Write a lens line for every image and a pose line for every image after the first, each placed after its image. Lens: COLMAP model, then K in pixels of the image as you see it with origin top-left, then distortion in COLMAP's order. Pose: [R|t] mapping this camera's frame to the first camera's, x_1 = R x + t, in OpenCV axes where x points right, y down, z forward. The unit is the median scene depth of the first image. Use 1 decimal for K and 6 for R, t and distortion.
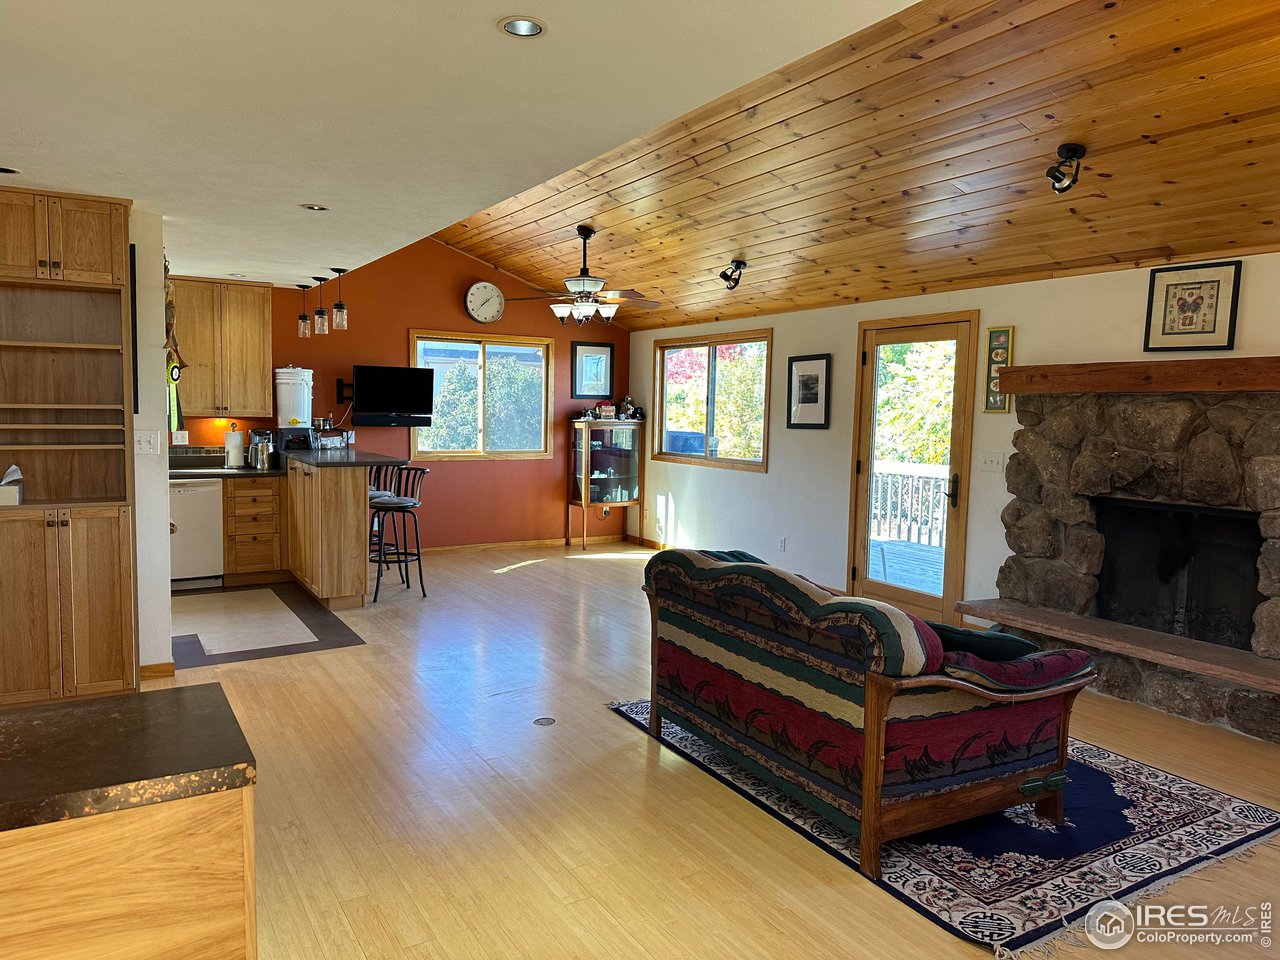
lens RADIAL K [[884.2, 0, 631.7], [0, 884.2, 476.2], [0, 0, 1]] dist [0.085751, -0.097297]
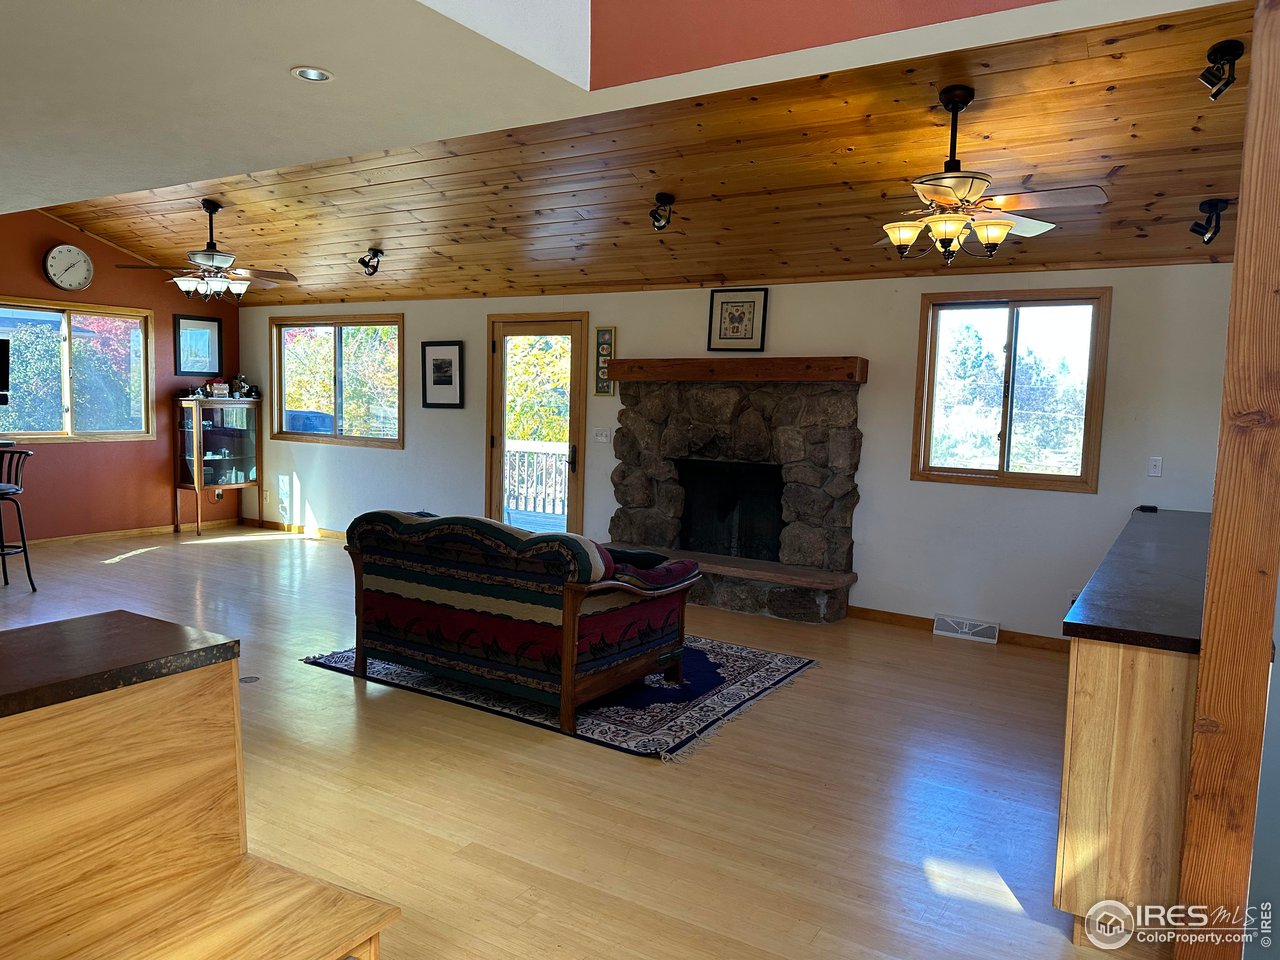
lens RADIAL K [[901.4, 0, 615.0], [0, 901.4, 477.7], [0, 0, 1]] dist [0.221702, -0.362148]
pose [[0.896203, -0.034074, 0.442333, -0.177131], [0.025779, 0.999361, 0.024752, 0.016353], [-0.442894, -0.010780, 0.896509, -0.177023]]
